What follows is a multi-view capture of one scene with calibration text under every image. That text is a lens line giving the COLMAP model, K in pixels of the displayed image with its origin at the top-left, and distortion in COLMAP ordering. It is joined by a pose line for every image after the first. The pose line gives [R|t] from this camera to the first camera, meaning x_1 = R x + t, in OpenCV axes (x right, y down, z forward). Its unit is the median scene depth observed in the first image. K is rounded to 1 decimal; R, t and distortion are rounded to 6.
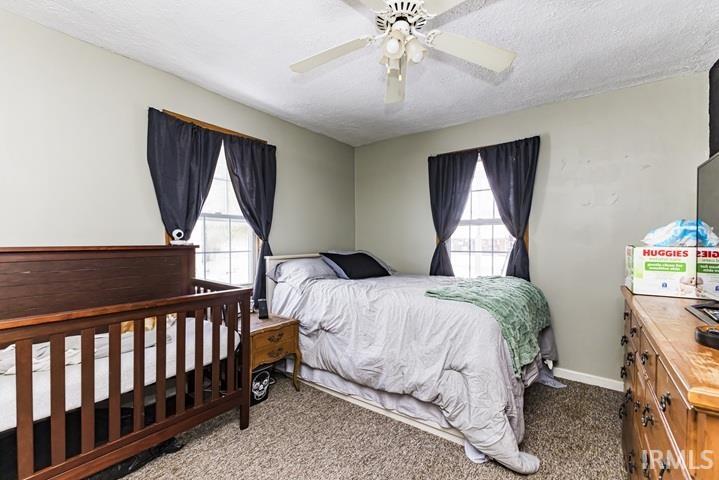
lens RADIAL K [[315.2, 0, 361.4], [0, 315.2, 241.9], [0, 0, 1]] dist [0.002534, -0.000023]
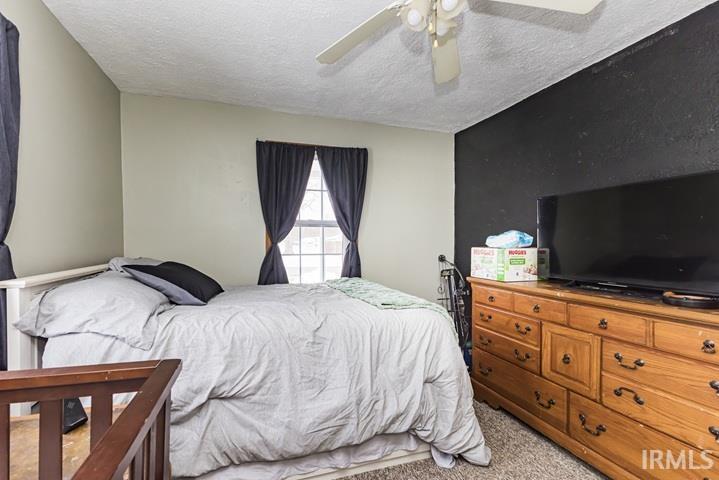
lens RADIAL K [[315.2, 0, 361.4], [0, 315.2, 241.9], [0, 0, 1]] dist [0.002534, -0.000023]
pose [[0.597889, 0.002201, 0.801576, -0.345850], [-0.000202, 0.999997, -0.002595, -0.005064], [-0.801579, 0.001389, 0.597888, 0.360213]]
